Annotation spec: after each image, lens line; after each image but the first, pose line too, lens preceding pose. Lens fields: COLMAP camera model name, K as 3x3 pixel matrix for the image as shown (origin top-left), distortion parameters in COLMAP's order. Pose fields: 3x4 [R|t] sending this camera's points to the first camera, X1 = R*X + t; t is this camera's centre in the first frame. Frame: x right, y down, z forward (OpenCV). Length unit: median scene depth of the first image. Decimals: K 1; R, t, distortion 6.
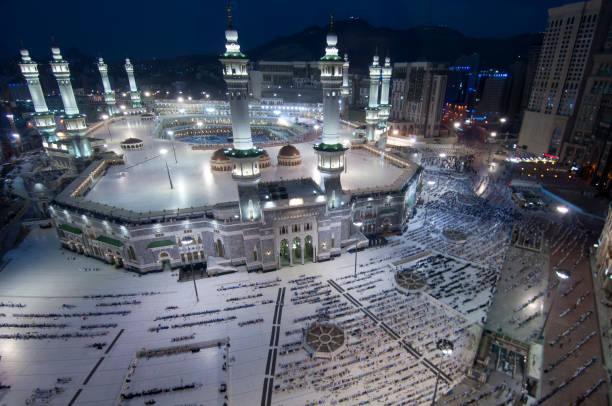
lens RADIAL K [[321.7, 0, 333.1], [0, 321.7, 223.9], [0, 0, 1]] dist [0.046501, -0.049363]
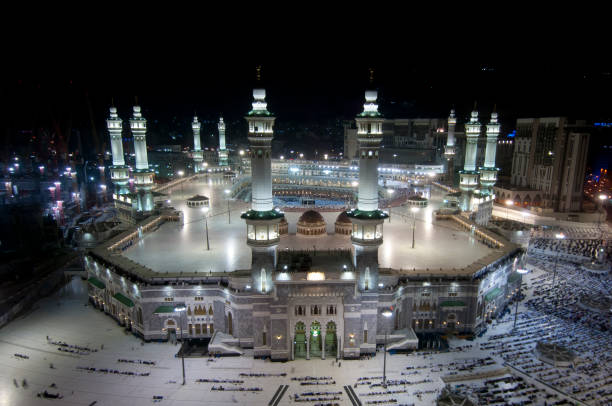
lens RADIAL K [[402.1, 0, 329.3], [0, 402.1, 222.3], [0, 0, 1]] dist [0.059471, -0.063864]
pose [[0.956783, 0.062844, -0.283931, 0.162331], [-0.121758, 0.973240, -0.194883, -0.006143], [0.264086, 0.221032, 0.938831, 0.018144]]
